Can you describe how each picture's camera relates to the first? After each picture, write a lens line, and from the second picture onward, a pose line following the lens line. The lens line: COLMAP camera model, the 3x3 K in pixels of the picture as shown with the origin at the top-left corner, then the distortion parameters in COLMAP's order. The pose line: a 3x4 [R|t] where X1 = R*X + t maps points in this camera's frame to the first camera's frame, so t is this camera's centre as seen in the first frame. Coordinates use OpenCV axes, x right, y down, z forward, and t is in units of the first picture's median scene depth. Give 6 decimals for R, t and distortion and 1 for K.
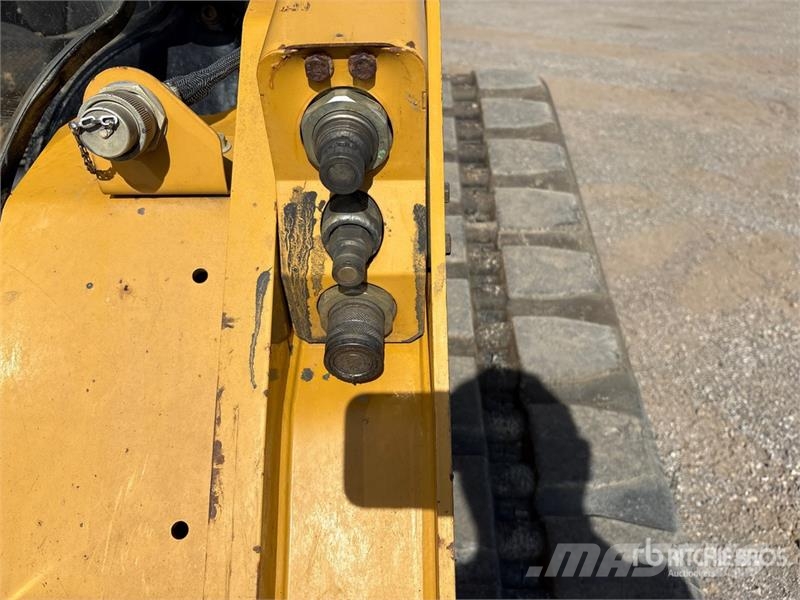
lens RADIAL K [[607.0, 0, 395.9], [0, 607.0, 299.3], [0, 0, 1]] dist [0.030876, -0.024089]
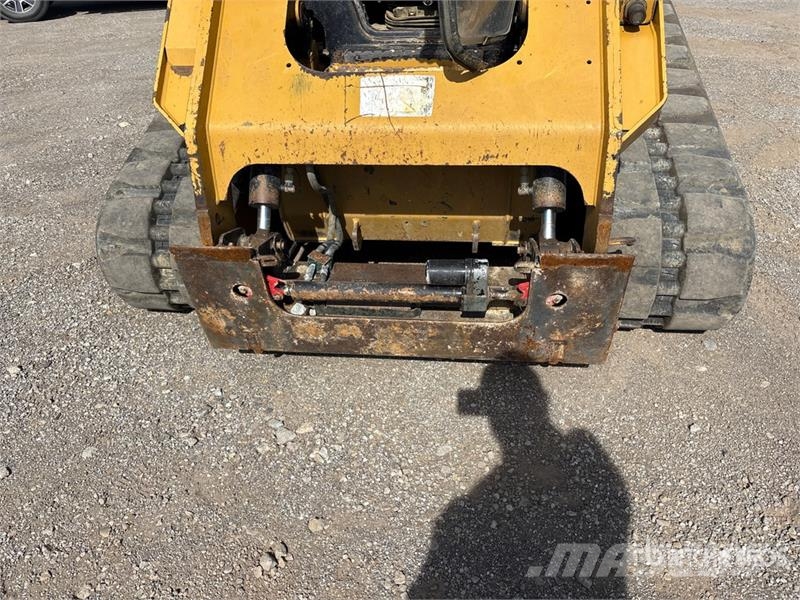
lens RADIAL K [[607.0, 0, 403.8], [0, 607.0, 301.0], [0, 0, 1]] dist [0.030876, -0.024089]
pose [[0.993655, 0.031393, -0.107997, -0.149337], [-0.029594, 0.999396, 0.018216, 0.263398], [0.108504, -0.014904, 0.993984, -0.426245]]
